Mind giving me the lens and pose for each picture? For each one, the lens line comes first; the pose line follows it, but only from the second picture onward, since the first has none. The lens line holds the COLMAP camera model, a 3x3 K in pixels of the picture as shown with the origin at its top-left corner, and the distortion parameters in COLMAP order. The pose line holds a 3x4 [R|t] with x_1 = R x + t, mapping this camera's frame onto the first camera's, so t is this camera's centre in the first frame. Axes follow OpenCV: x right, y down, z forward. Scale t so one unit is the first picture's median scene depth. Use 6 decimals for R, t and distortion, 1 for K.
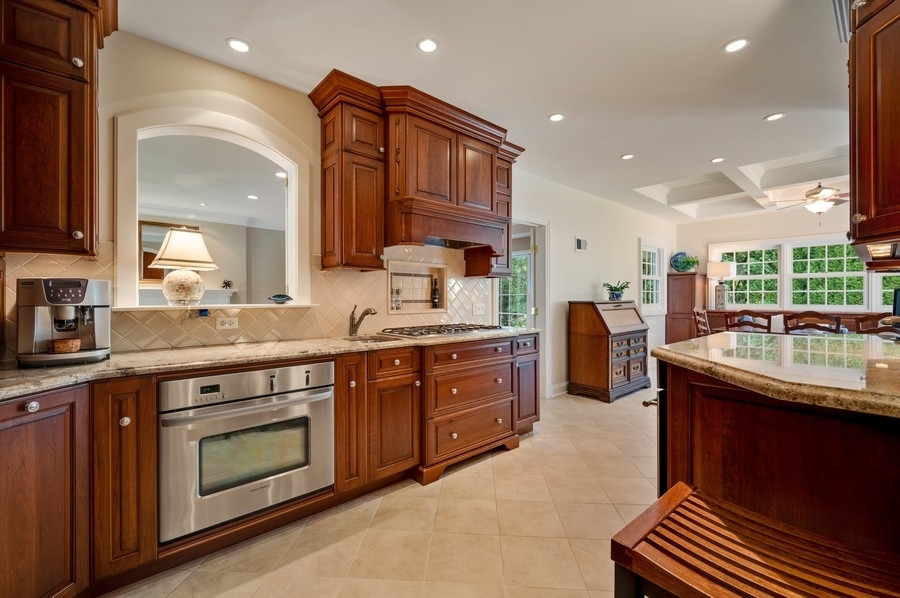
lens RADIAL K [[375.7, 0, 455.5], [0, 375.7, 298.2], [0, 0, 1]] dist [-0.000278, -0.000021]
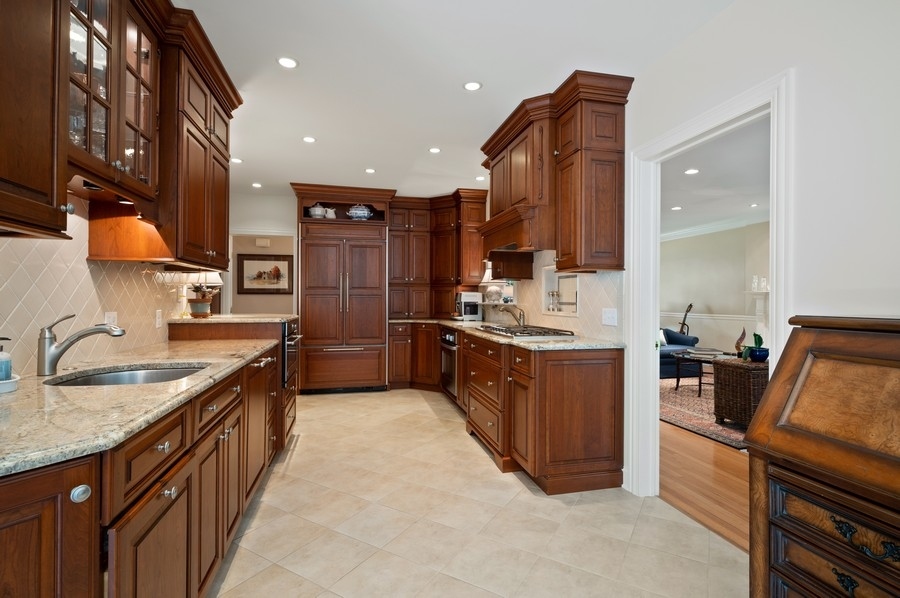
lens RADIAL K [[422.2, 0, 451.5], [0, 422.2, 296.6], [0, 0, 1]] dist [0.000601, 0.000033]
pose [[-0.462169, -0.004664, -0.886779, 1.323289], [-0.007712, 0.999969, -0.001240, -0.008859], [0.886758, 0.006265, -0.462191, 1.636029]]
